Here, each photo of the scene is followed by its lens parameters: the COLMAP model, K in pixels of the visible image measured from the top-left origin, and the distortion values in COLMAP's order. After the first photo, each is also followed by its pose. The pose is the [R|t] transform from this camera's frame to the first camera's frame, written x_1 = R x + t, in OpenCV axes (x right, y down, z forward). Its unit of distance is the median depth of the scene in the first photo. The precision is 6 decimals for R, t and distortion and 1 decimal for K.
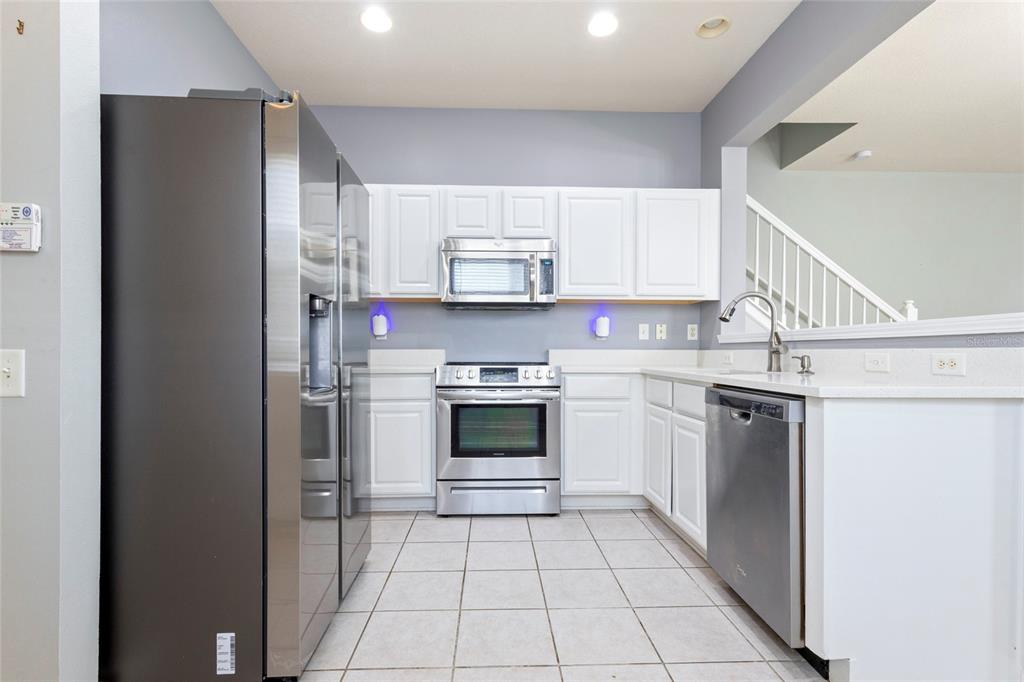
lens RADIAL K [[485.4, 0, 509.9], [0, 485.4, 360.5], [0, 0, 1]] dist [0.002358, 0.000221]
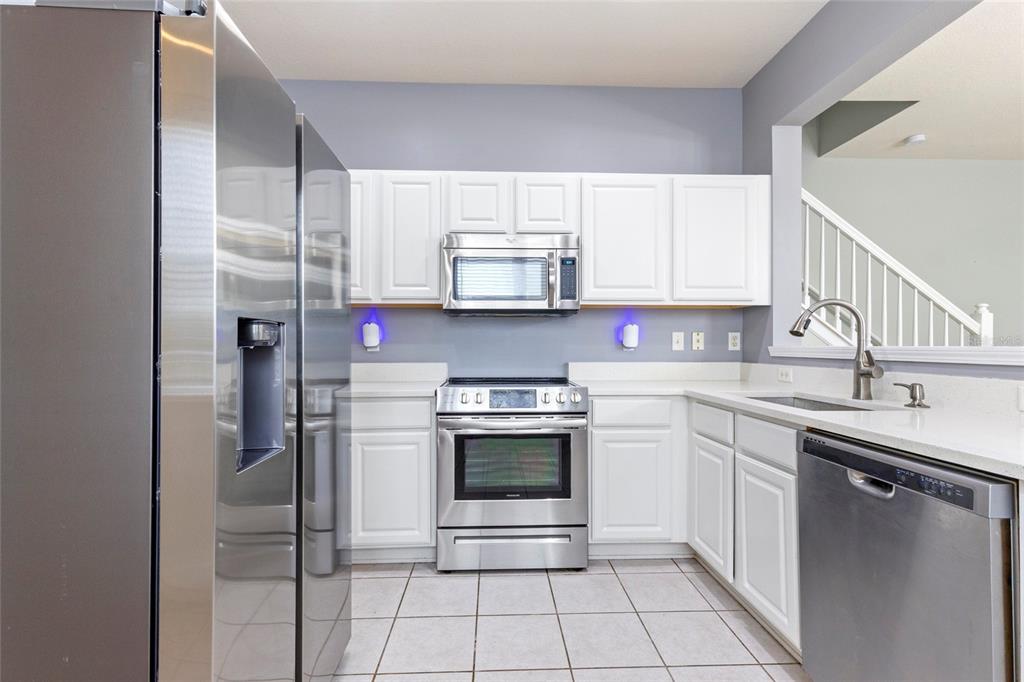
lens RADIAL K [[481.9, 0, 509.8], [0, 481.9, 346.2], [0, 0, 1]] dist [0.004314, 0.000352]
pose [[0.999996, -0.001624, -0.002383, -0.024970], [0.001579, 0.999825, -0.018614, -0.042257], [0.002413, 0.018610, 0.999824, 0.175932]]
